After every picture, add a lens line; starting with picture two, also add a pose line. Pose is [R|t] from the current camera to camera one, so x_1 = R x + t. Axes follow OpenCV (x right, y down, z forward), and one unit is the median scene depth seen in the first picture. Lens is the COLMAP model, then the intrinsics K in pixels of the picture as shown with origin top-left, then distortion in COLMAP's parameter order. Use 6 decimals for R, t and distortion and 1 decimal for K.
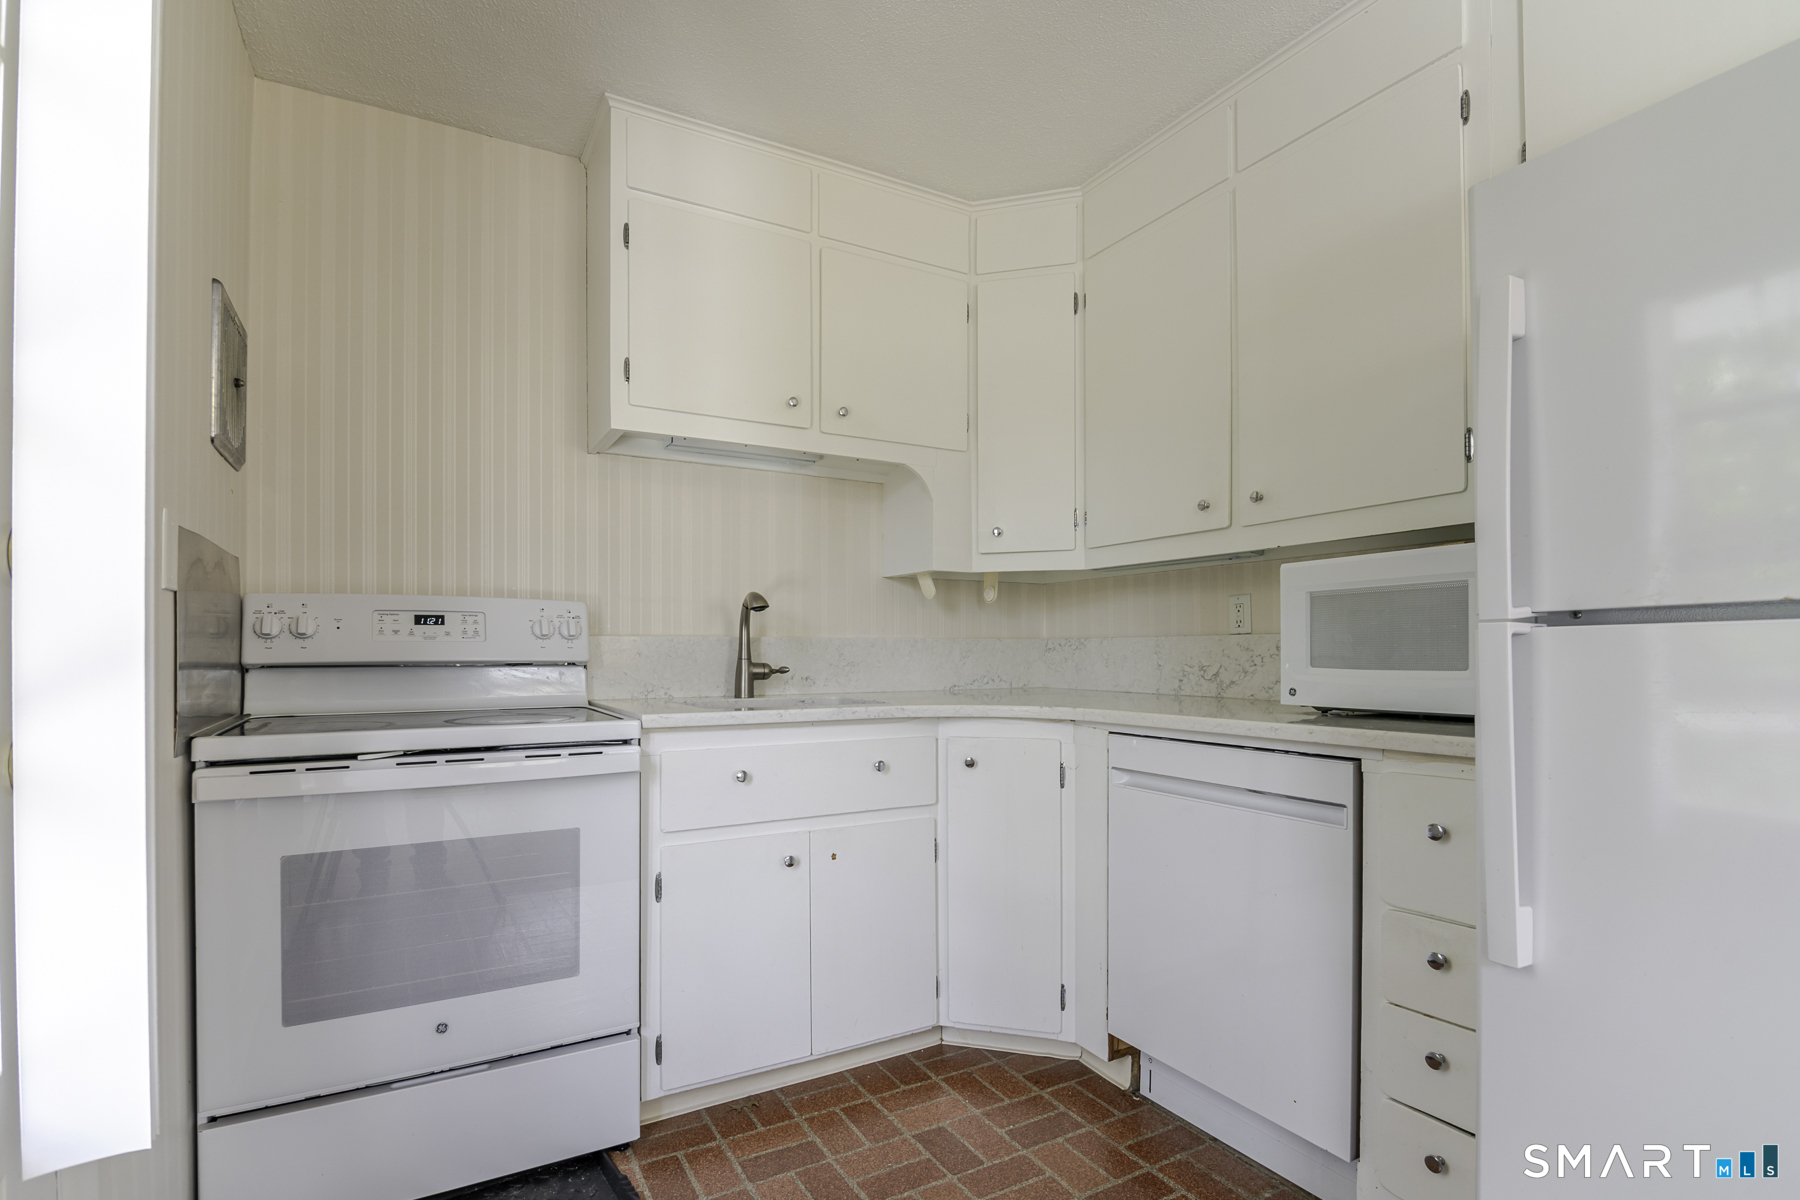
lens RADIAL K [[885.8, 0, 892.1], [0, 885.8, 691.3], [0, 0, 1]] dist [-0.025474, -0.000706]
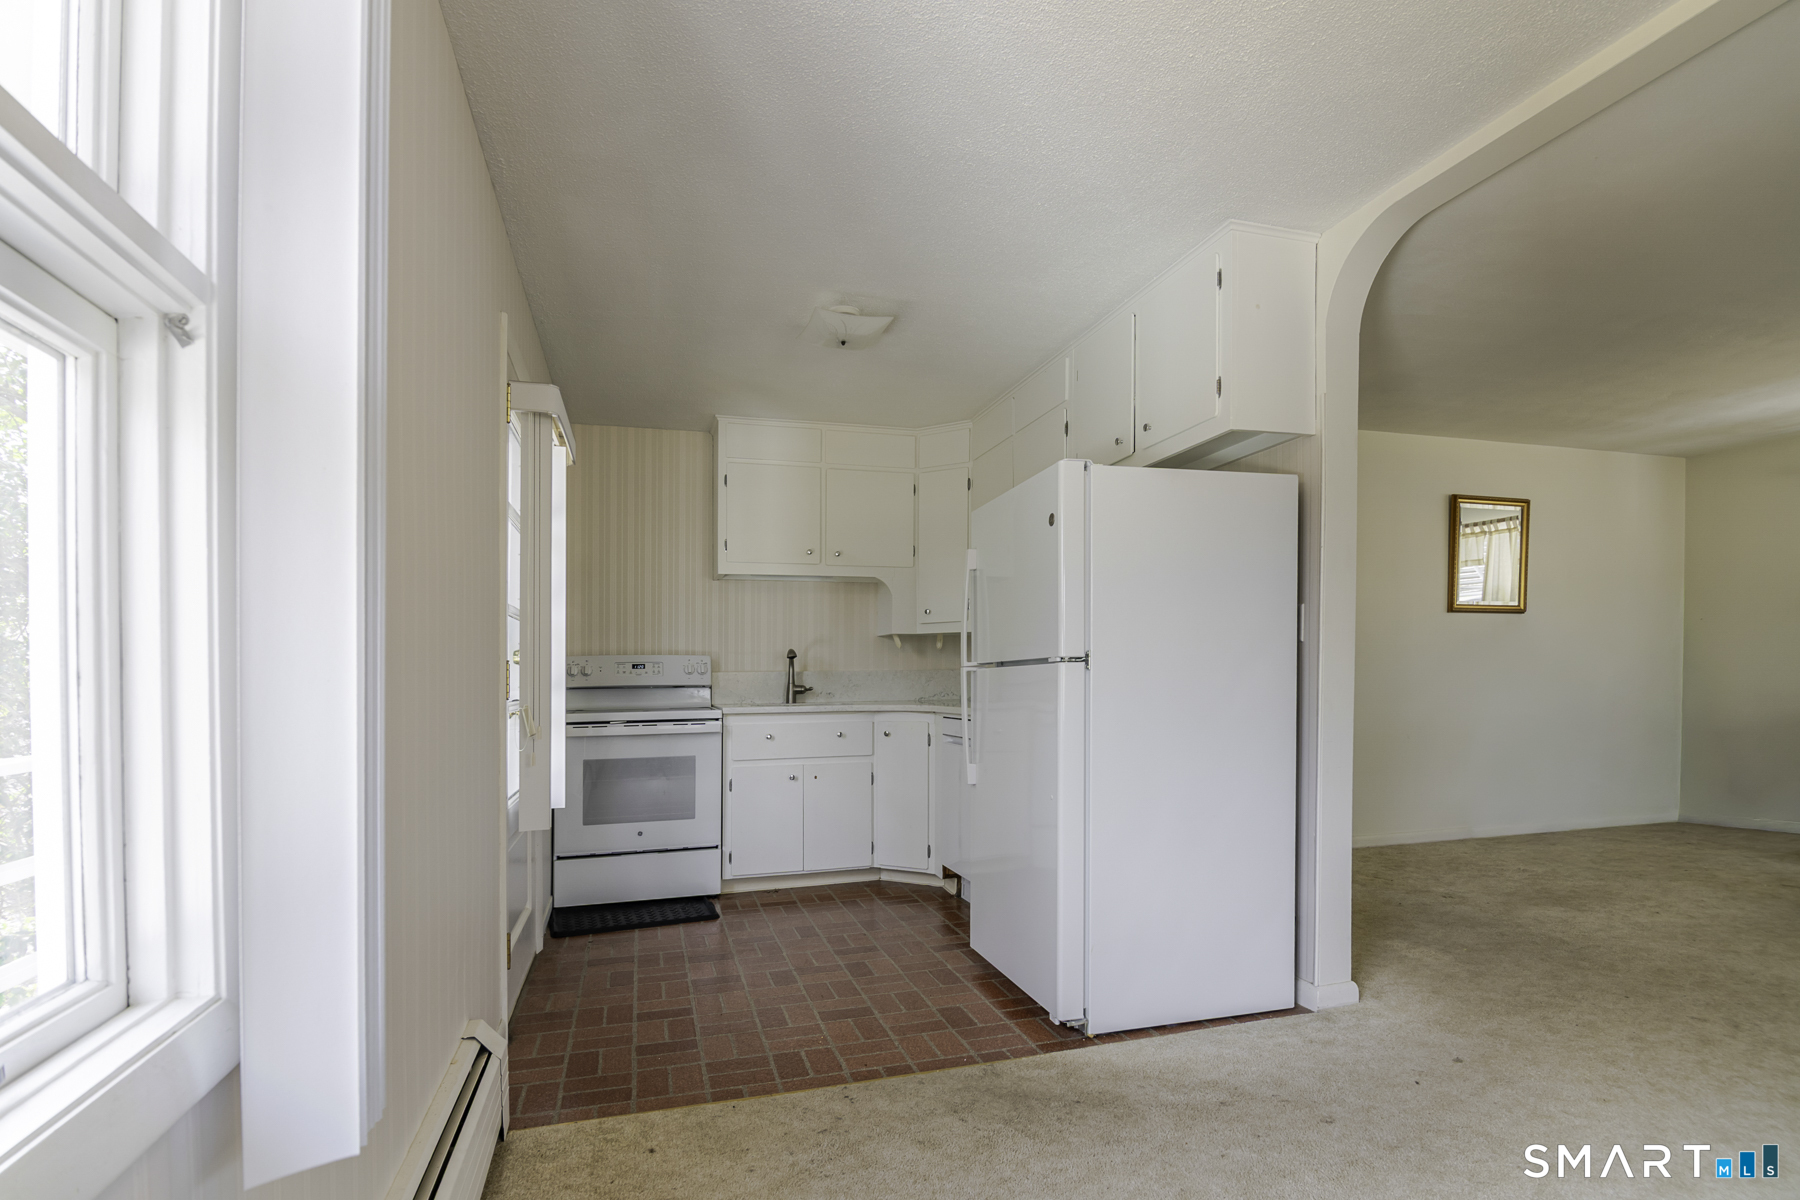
lens RADIAL K [[885.8, 0, 892.1], [0, 885.8, 691.3], [0, 0, 1]] dist [-0.025474, -0.000706]
pose [[0.975801, -0.008929, -0.218477, 0.534853], [0.002710, 0.999583, -0.028748, 0.042263], [0.218643, 0.027460, 0.975419, -0.944427]]
